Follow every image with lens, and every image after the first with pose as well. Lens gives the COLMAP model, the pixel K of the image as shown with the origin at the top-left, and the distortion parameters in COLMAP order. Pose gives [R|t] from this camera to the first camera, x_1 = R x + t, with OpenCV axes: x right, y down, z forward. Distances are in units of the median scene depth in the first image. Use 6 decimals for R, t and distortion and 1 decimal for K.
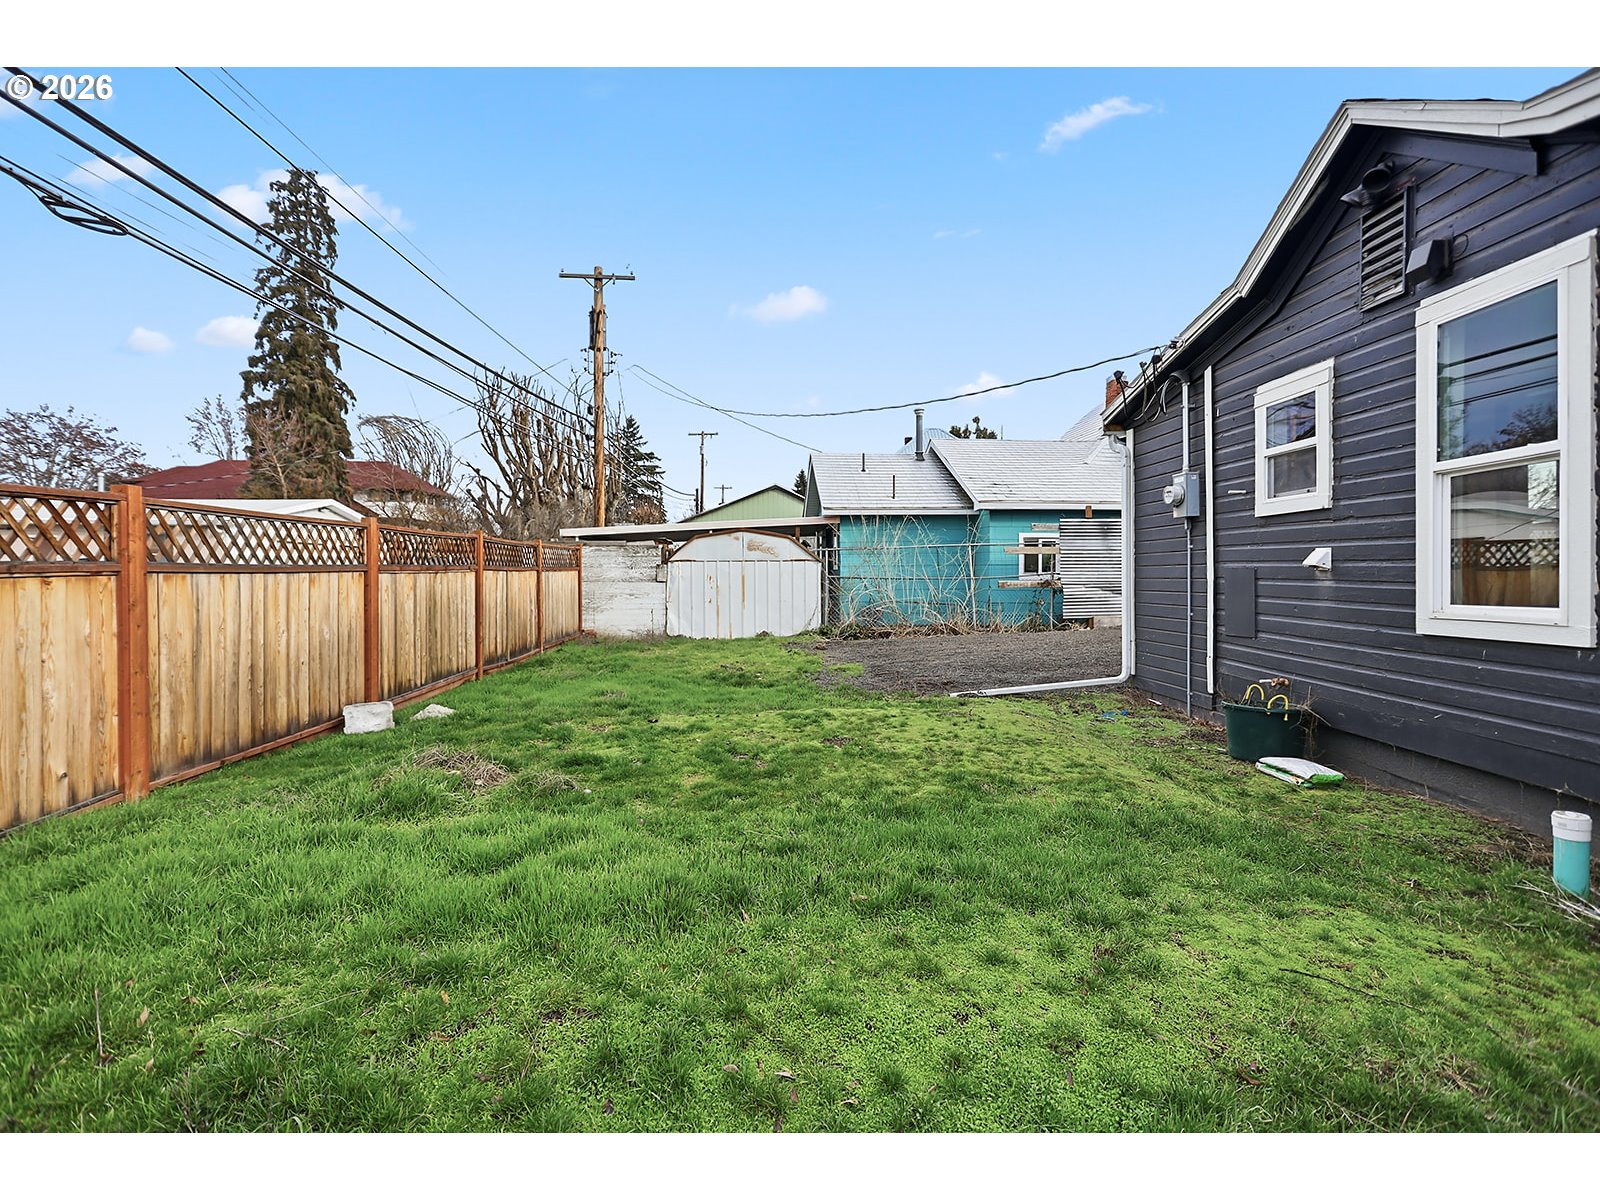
lens RADIAL K [[769.8, 0, 799.2], [0, 769.8, 585.8], [0, 0, 1]] dist [0.000927, 0.001113]
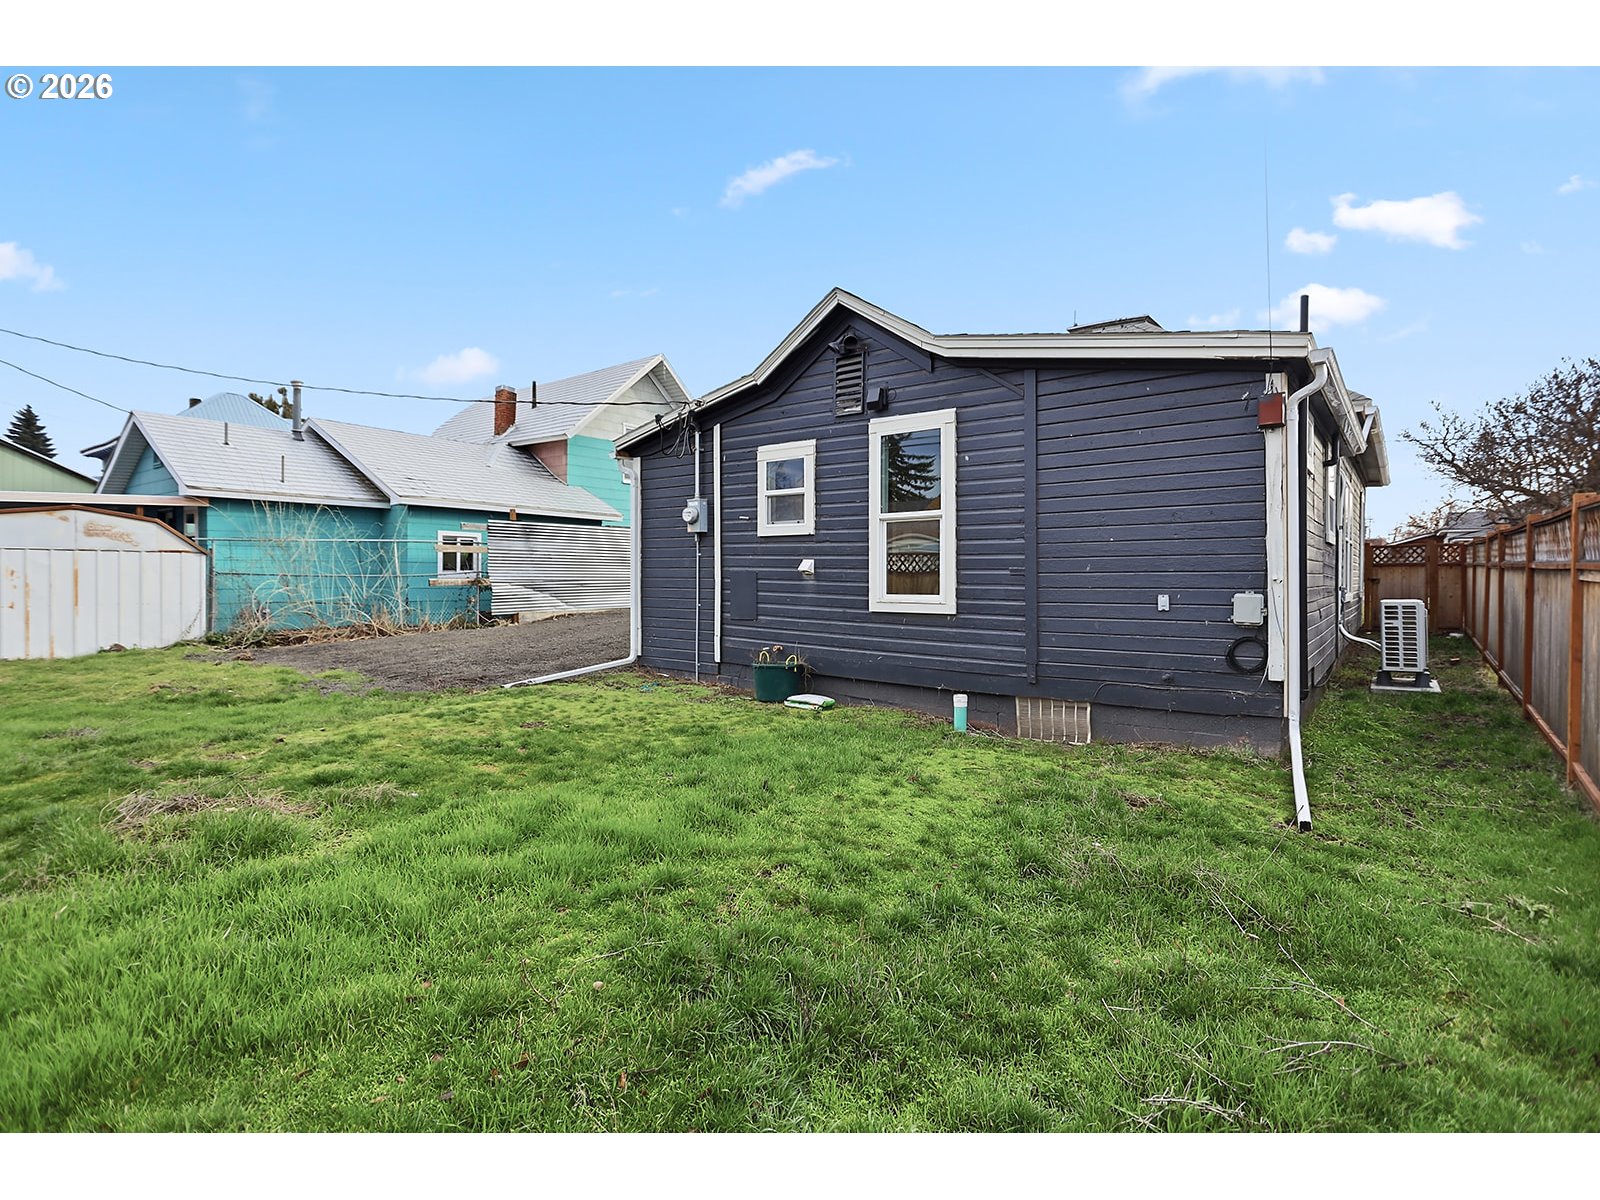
lens RADIAL K [[771.1, 0, 806.4], [0, 771.1, 583.4], [0, 0, 1]] dist [-0.008940, -0.000055]
pose [[0.643556, -0.000028, 0.765399, -0.417299], [0.000525, 1.000000, -0.000406, -0.000021], [-0.765399, 0.000663, 0.643555, -0.003173]]
